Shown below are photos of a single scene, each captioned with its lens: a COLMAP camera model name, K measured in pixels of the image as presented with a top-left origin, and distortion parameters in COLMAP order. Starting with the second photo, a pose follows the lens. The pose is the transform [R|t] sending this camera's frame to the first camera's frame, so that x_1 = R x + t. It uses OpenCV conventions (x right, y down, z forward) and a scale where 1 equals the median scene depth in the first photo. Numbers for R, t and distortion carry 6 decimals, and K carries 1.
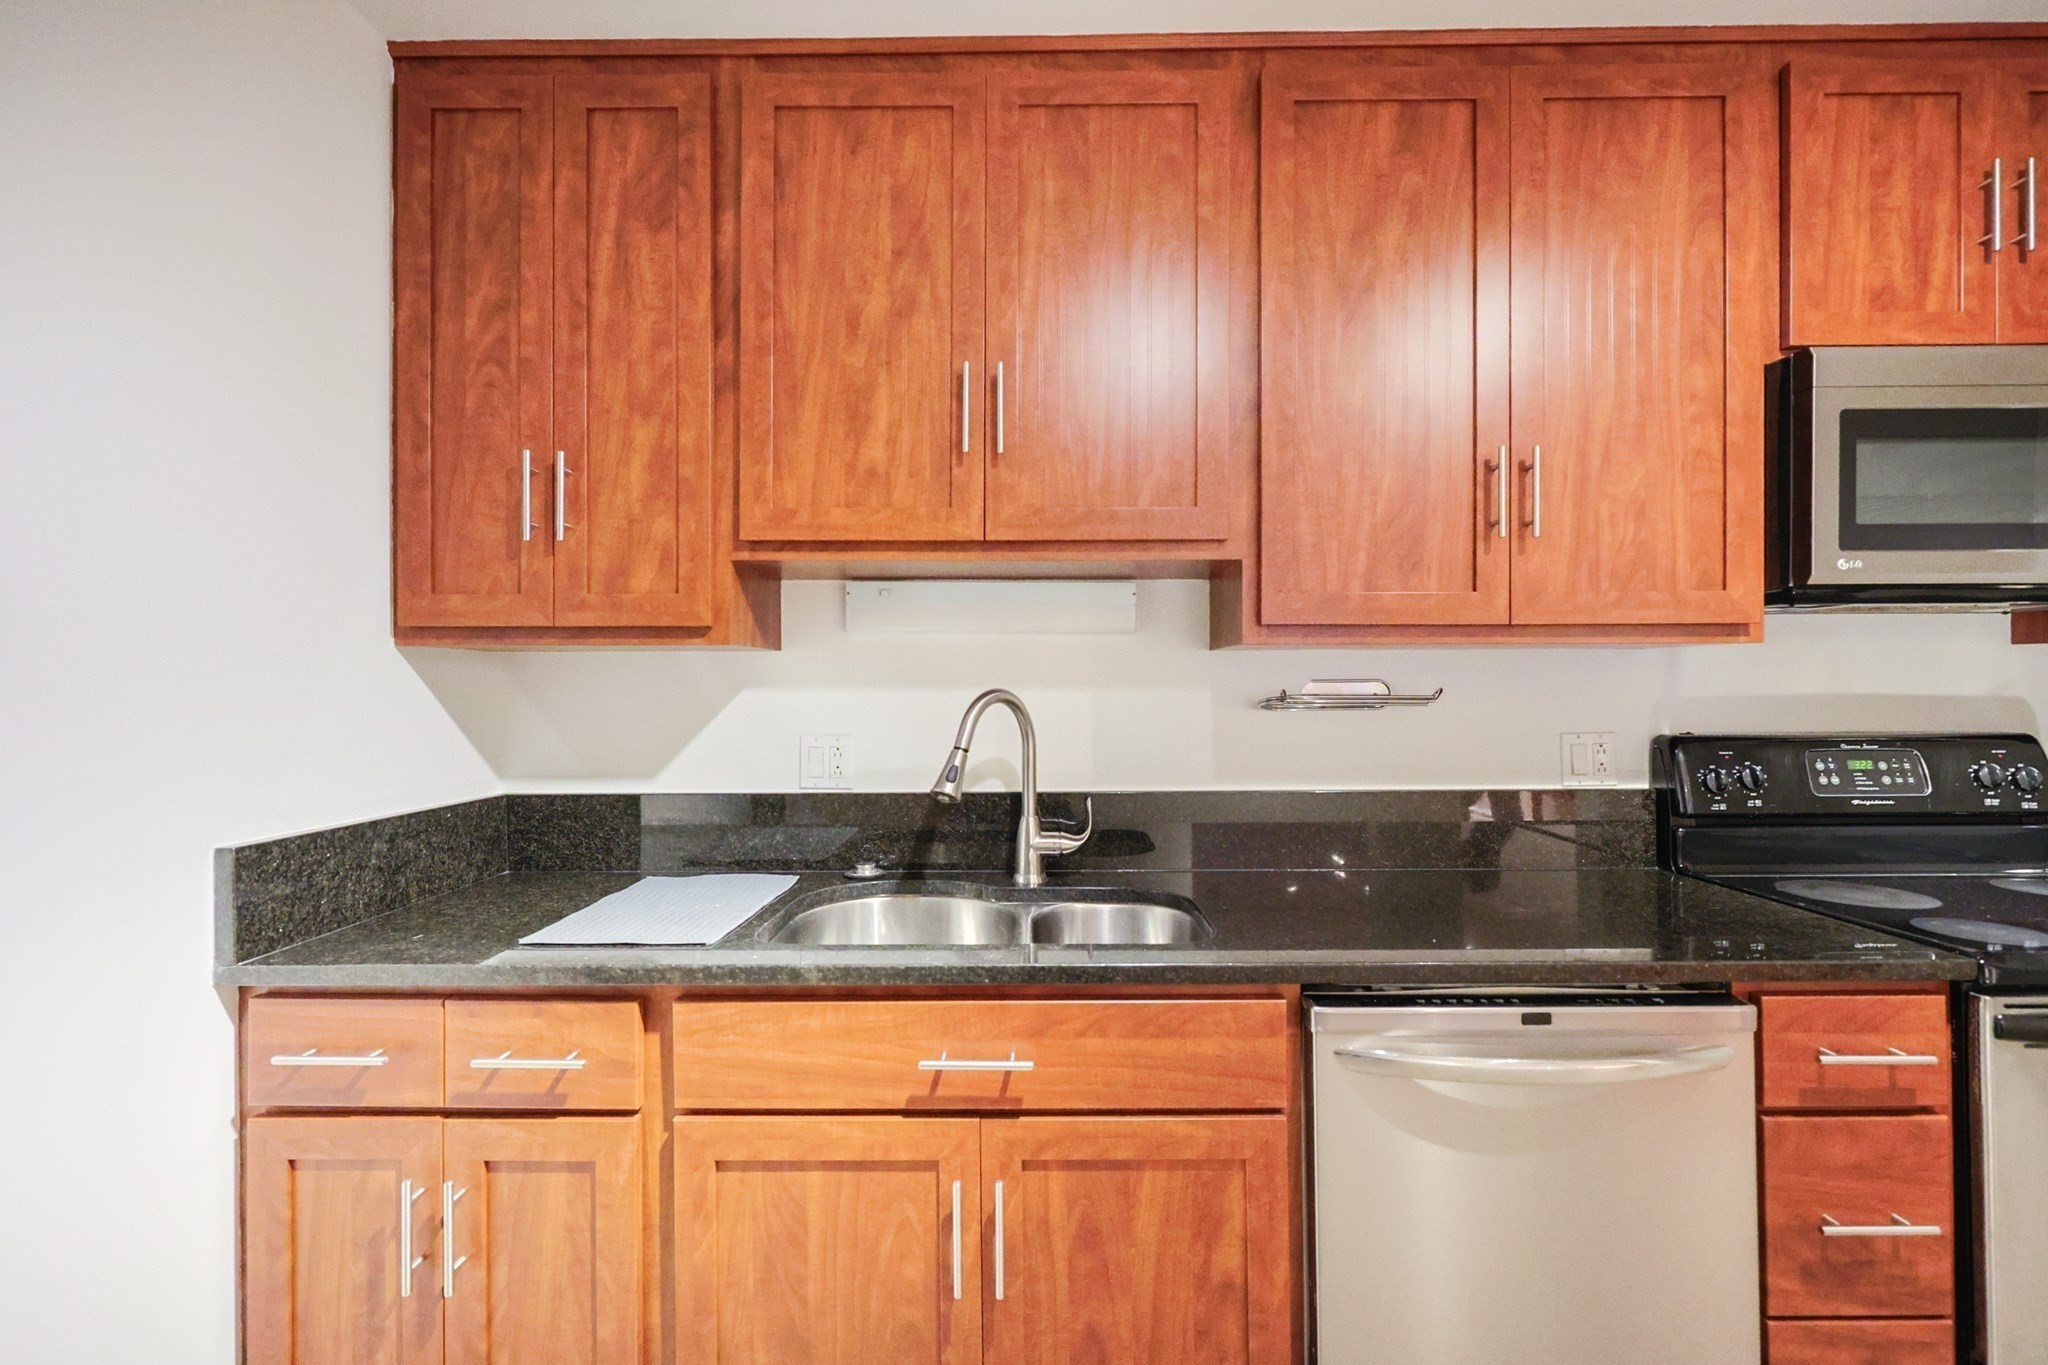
lens RADIAL K [[856.6, 0, 1026.9], [0, 856.6, 687.6], [0, 0, 1]] dist [-0.000405, -0.000092]
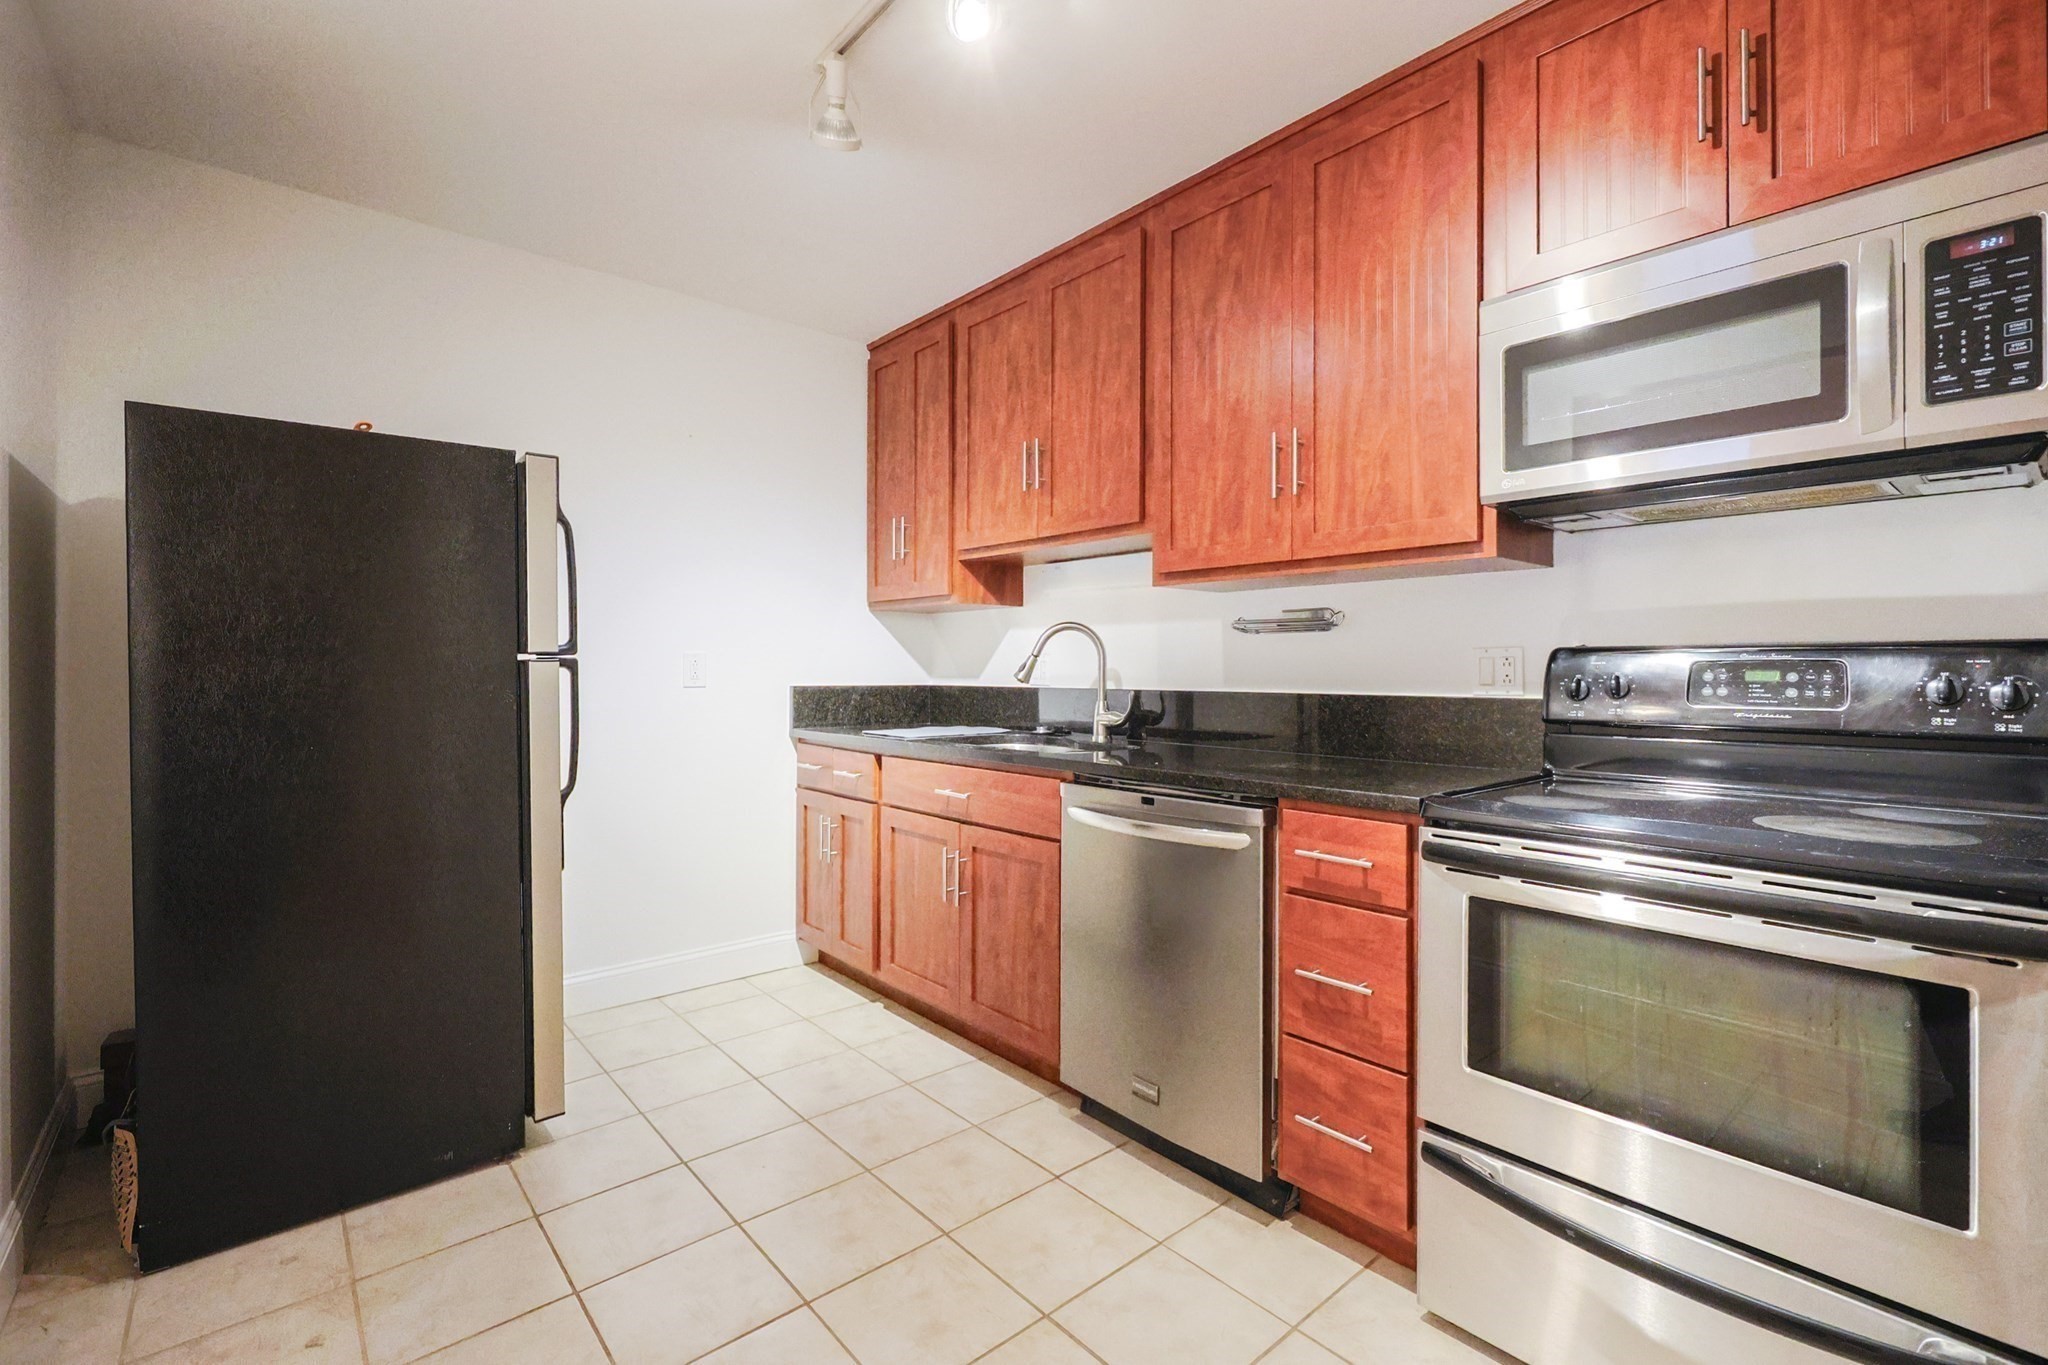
lens RADIAL K [[908.8, 0, 1023.5], [0, 908.8, 666.5], [0, 0, 1]] dist [-0.001506, -0.000238]
pose [[0.655550, 0.004005, -0.755141, 1.369568], [-0.006550, 0.999978, -0.000382, 0.098507], [0.755123, 0.005196, 0.655562, -0.266170]]
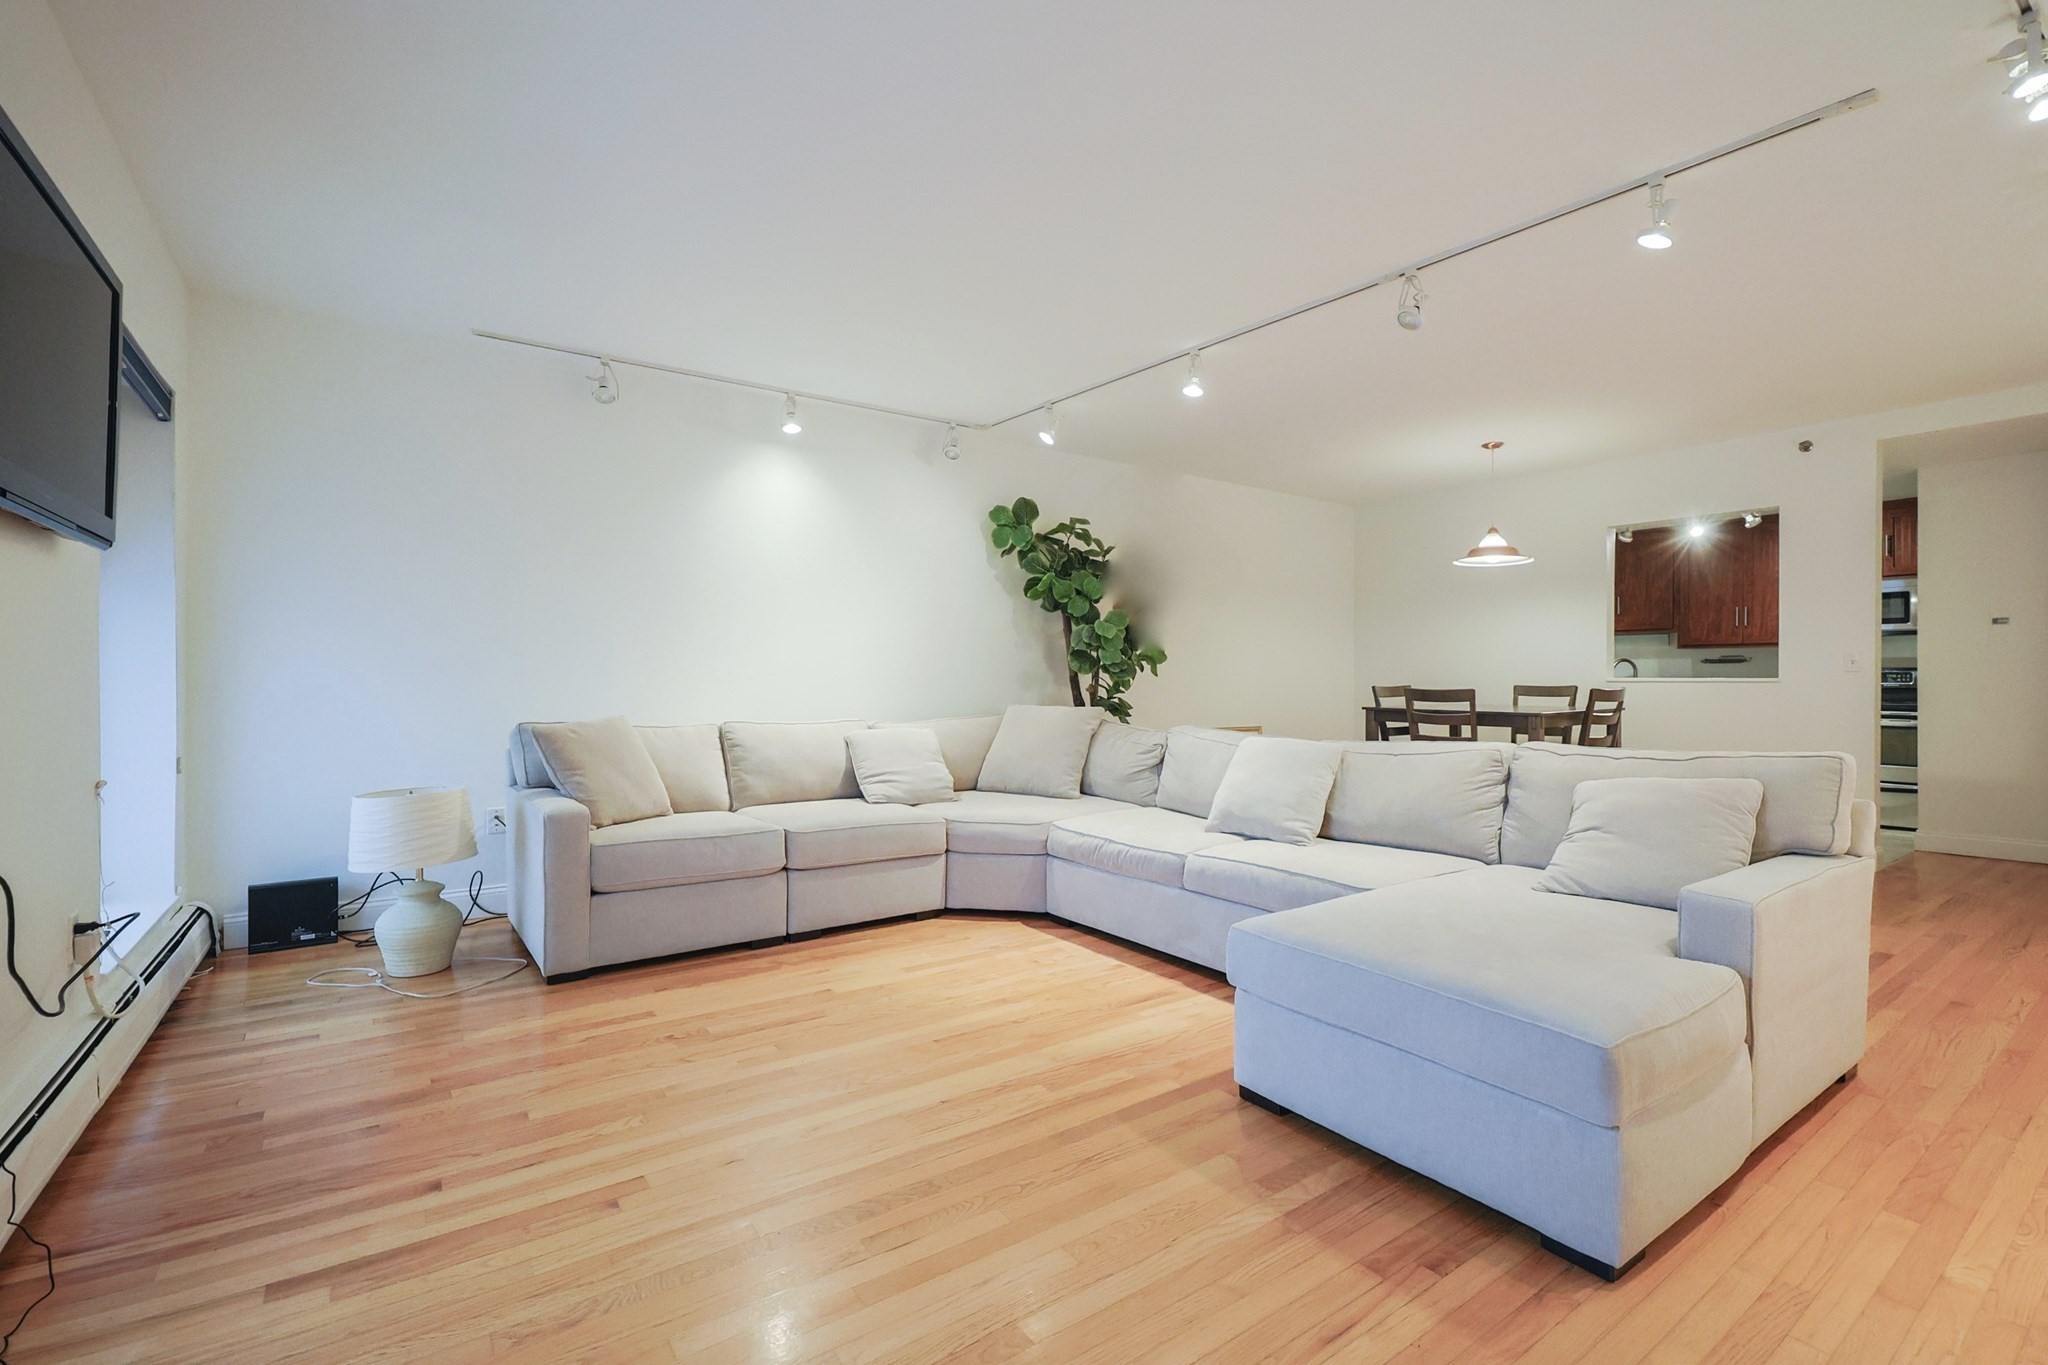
lens RADIAL K [[906.3, 0, 1003.4], [0, 906.3, 678.1], [0, 0, 1]] dist [-0.029060, 0.016160]
pose [[0.570187, 0.001702, -0.821513, 2.546448], [-0.004106, 0.999991, -0.000778, 0.147778], [0.821505, 0.003816, 0.570189, -6.556829]]
